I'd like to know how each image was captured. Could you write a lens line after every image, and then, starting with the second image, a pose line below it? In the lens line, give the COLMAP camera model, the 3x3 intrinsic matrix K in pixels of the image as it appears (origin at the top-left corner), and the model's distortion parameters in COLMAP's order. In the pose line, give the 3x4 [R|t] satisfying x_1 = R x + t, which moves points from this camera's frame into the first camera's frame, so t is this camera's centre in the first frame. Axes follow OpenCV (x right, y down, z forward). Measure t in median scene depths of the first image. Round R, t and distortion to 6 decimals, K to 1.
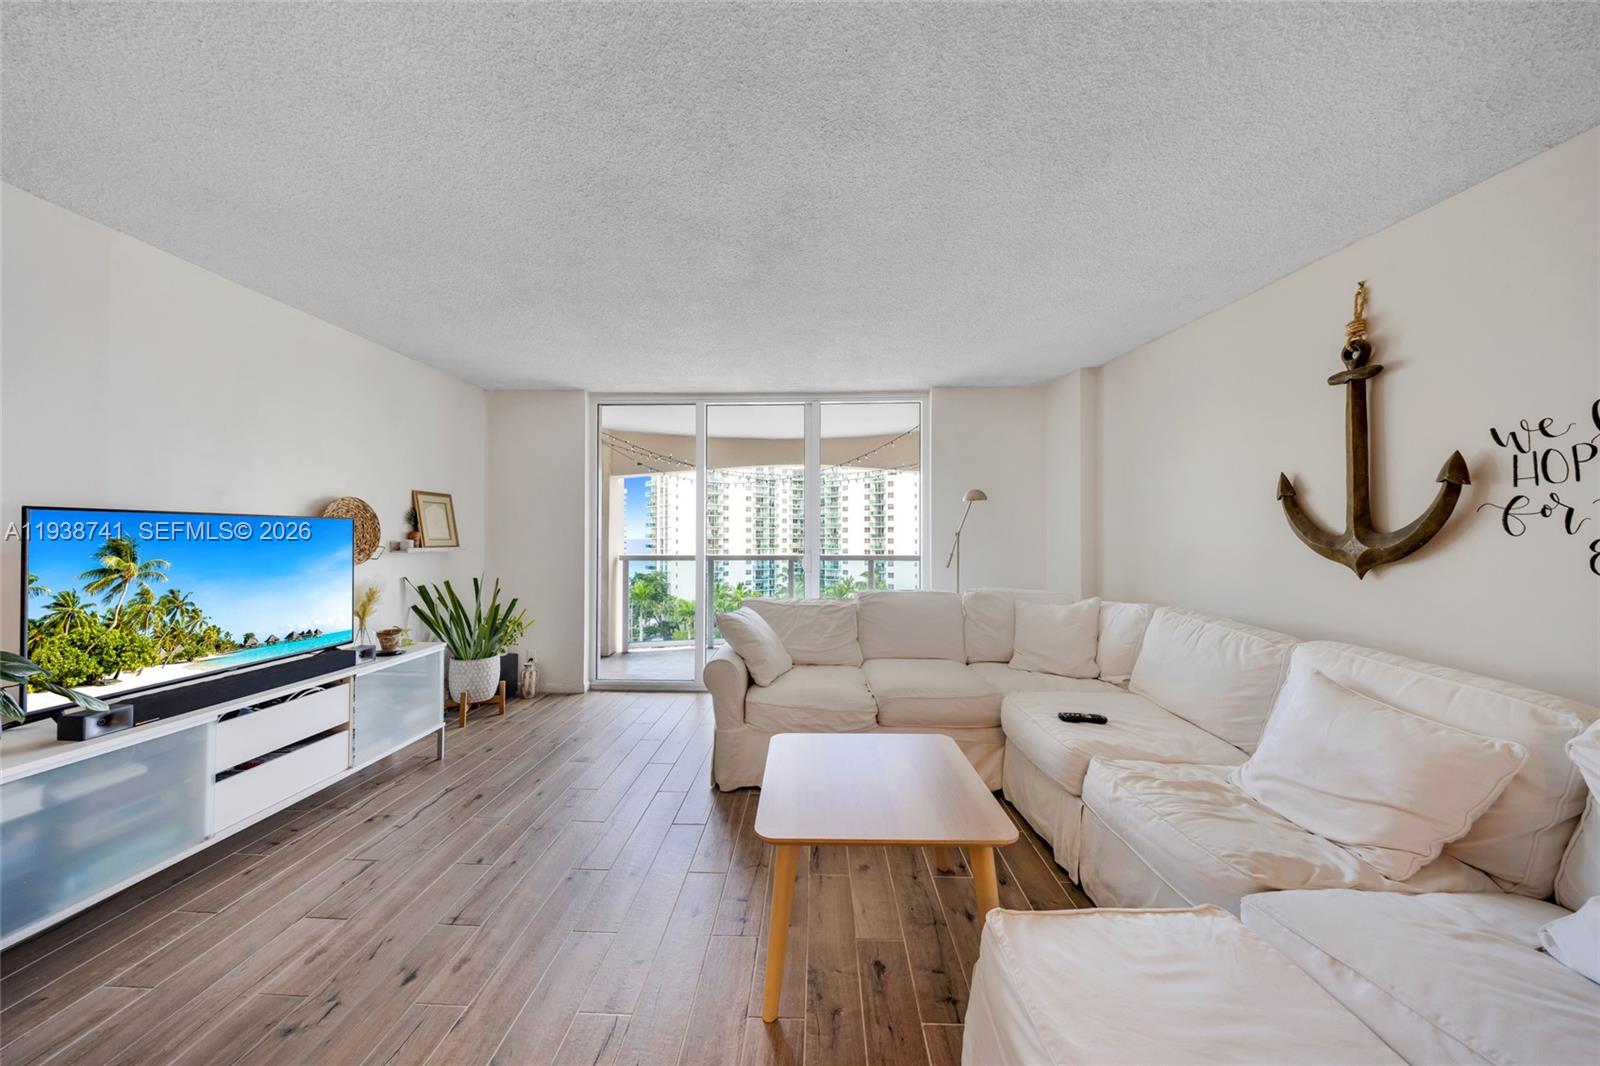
lens RADIAL K [[501.5, 0, 795.8], [0, 501.5, 532.4], [0, 0, 1]] dist [-0.011115, -0.000191]
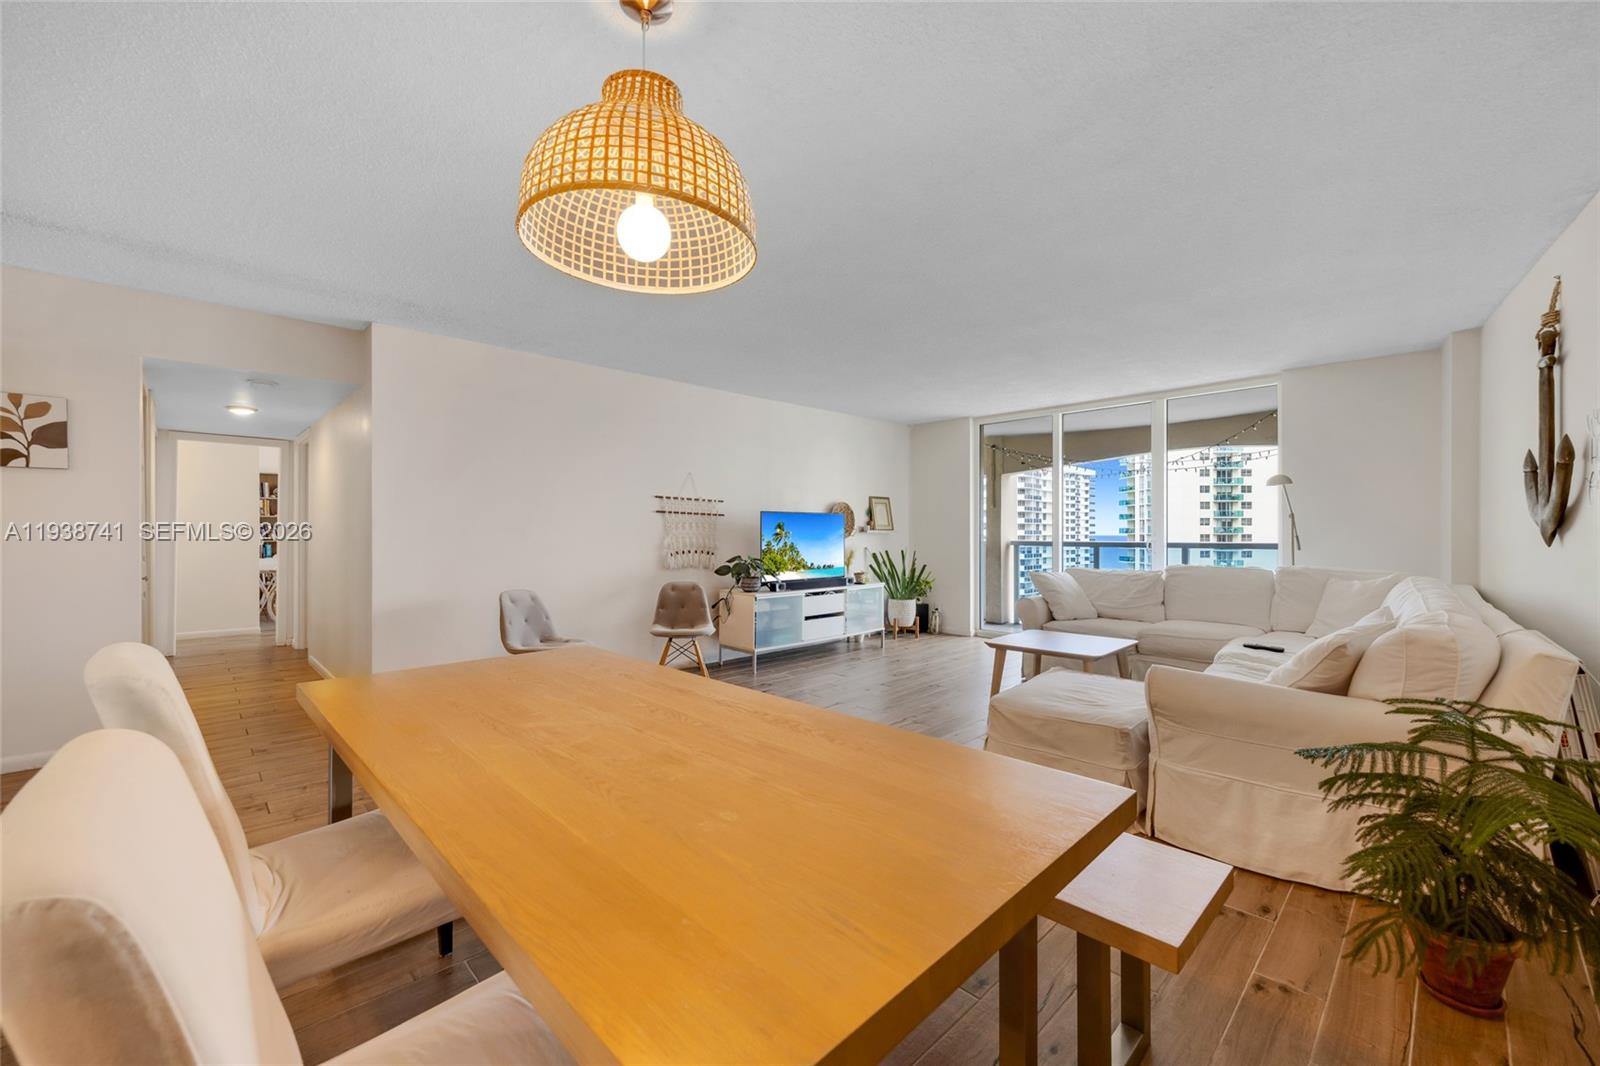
lens RADIAL K [[633.2, 0, 798.3], [0, 633.2, 532.8], [0, 0, 1]] dist [0.006675, 0.000542]
pose [[0.715975, -0.000124, -0.698126, 0.597269], [0.006212, 0.999962, 0.006193, 0.026718], [0.698098, -0.008771, 0.715948, -0.758376]]
